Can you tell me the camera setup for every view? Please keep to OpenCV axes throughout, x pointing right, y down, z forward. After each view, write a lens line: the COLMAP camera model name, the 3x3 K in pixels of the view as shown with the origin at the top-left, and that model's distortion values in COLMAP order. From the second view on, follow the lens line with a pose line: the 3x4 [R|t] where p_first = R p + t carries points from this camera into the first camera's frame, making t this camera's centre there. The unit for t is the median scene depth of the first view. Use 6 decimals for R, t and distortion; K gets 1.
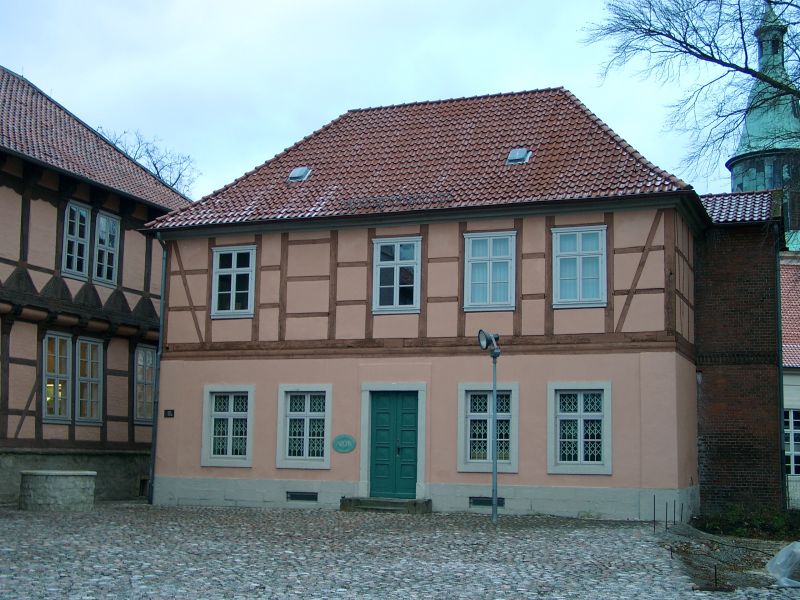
lens RADIAL K [[1098.2, 0, 401.9], [0, 1098.2, 303.5], [0, 0, 1]] dist [-0.000954, 0.000000]
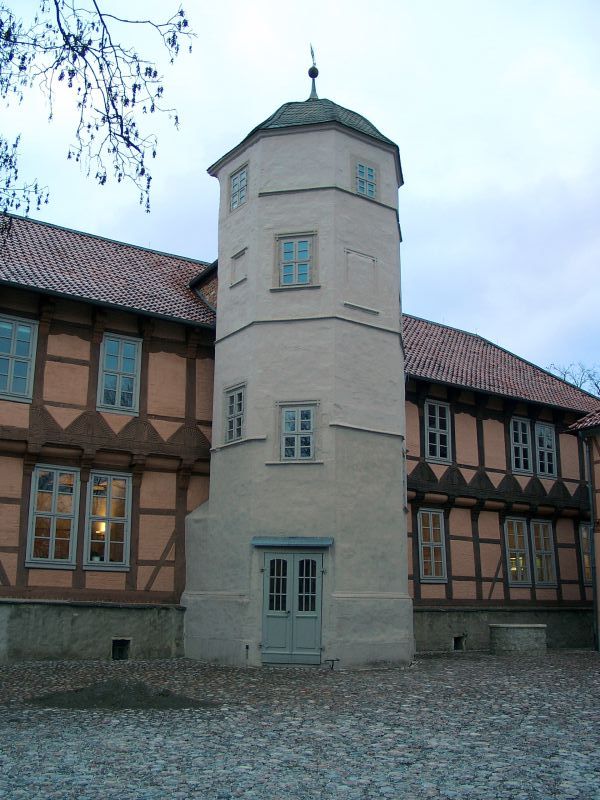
lens RADIAL K [[801.1, 0, 297.4], [0, 801.1, 403.0], [0, 0, 1]] dist [-0.113324, 0.000000]
pose [[0.810389, -0.150052, -0.566351, 0.033139], [0.079011, 0.985807, -0.148127, 0.011543], [0.580540, 0.075293, 0.810743, 0.073061]]
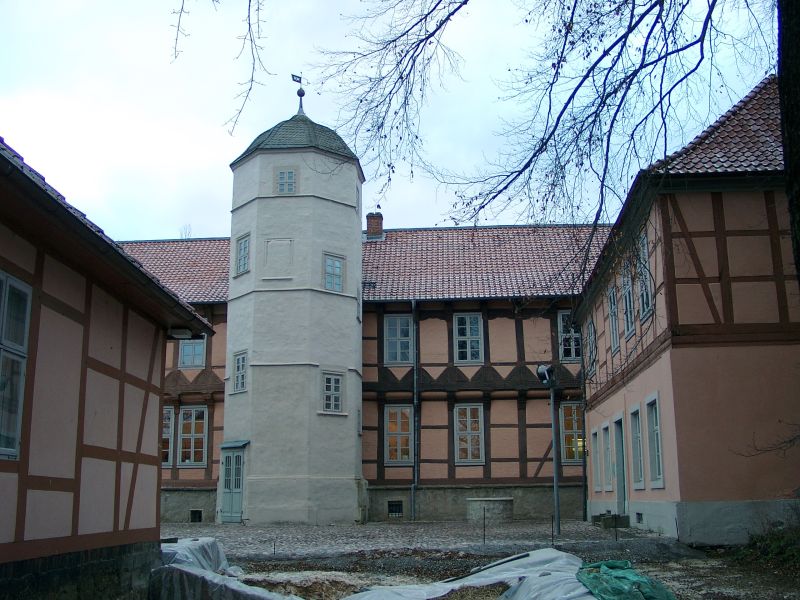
lens RADIAL K [[821.9, 0, 400.5], [0, 821.9, 306.4], [0, 0, 1]] dist [-0.105188, 0.000000]
pose [[0.288049, -0.237931, -0.927587, 0.653554], [0.145184, 0.968295, -0.203288, 0.091554], [0.946546, -0.076114, 0.313460, 0.466722]]
